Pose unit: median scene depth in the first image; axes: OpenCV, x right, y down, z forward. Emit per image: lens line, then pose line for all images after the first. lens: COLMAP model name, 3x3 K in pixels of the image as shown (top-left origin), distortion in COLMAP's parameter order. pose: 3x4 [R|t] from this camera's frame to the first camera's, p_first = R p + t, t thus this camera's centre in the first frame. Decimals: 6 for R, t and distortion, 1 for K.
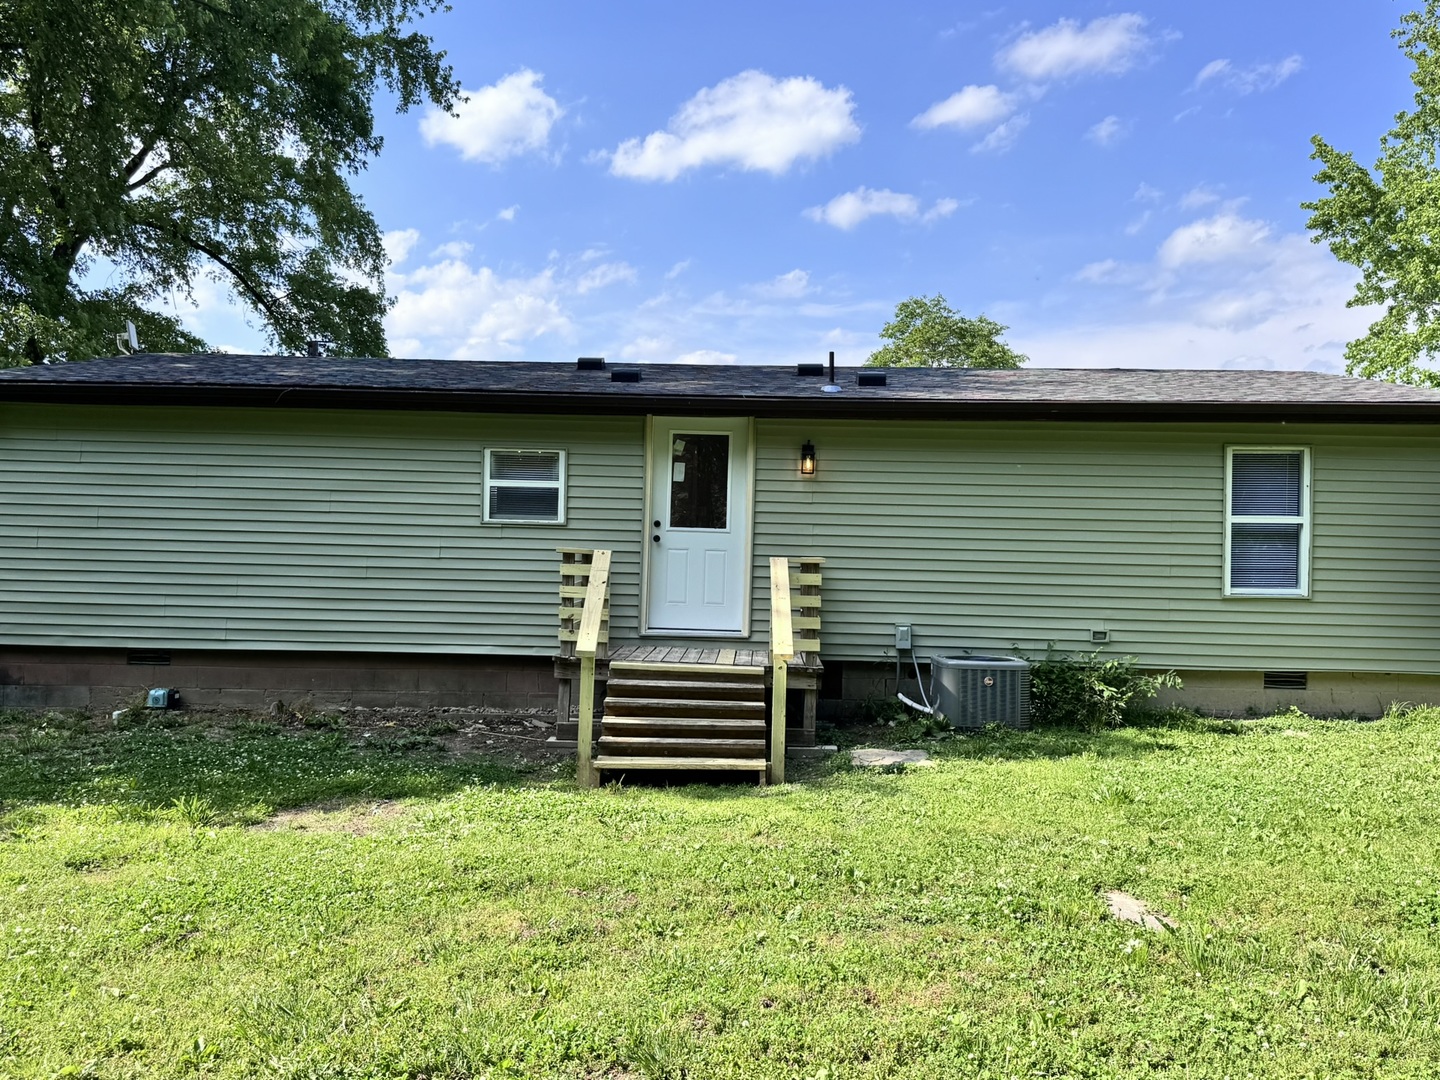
lens RADIAL K [[1224.2, 0, 719.0], [0, 1224.2, 541.8], [0, 0, 1]] dist [0.001439, -0.003321]
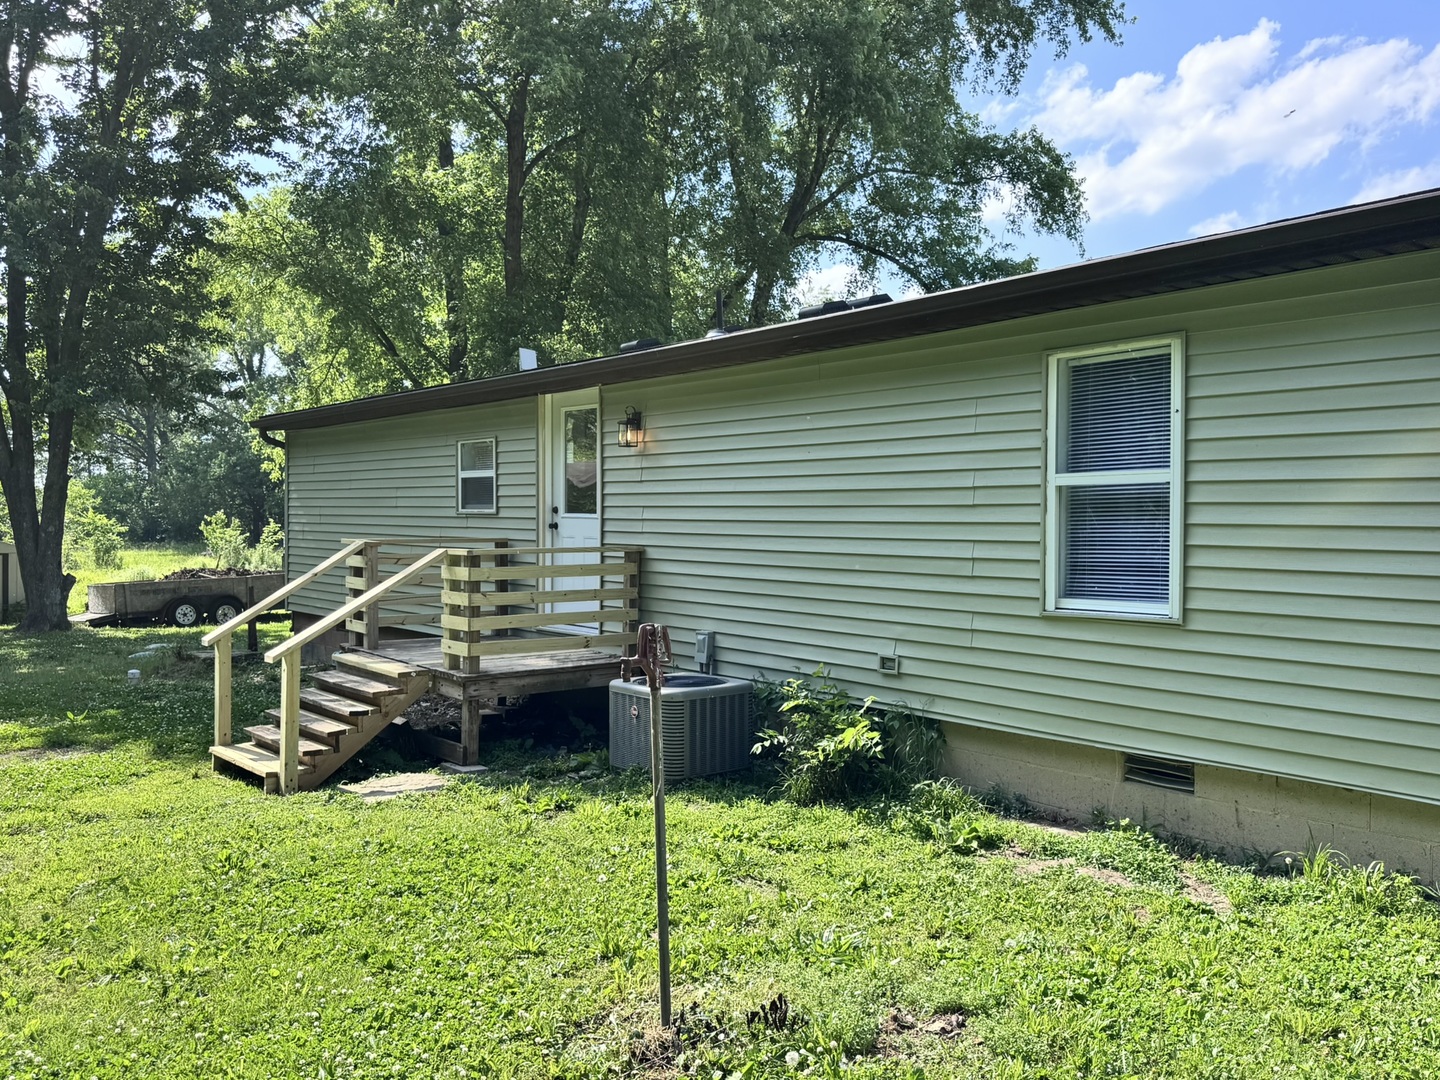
lens RADIAL K [[1224.2, 0, 719.2], [0, 1224.2, 535.3], [0, 0, 1]] dist [0.001439, -0.003321]
pose [[0.625275, -0.006167, -0.780380, 0.770299], [0.020838, 0.999744, 0.008796, -0.000749], [0.780127, -0.021761, 0.625243, 0.512519]]
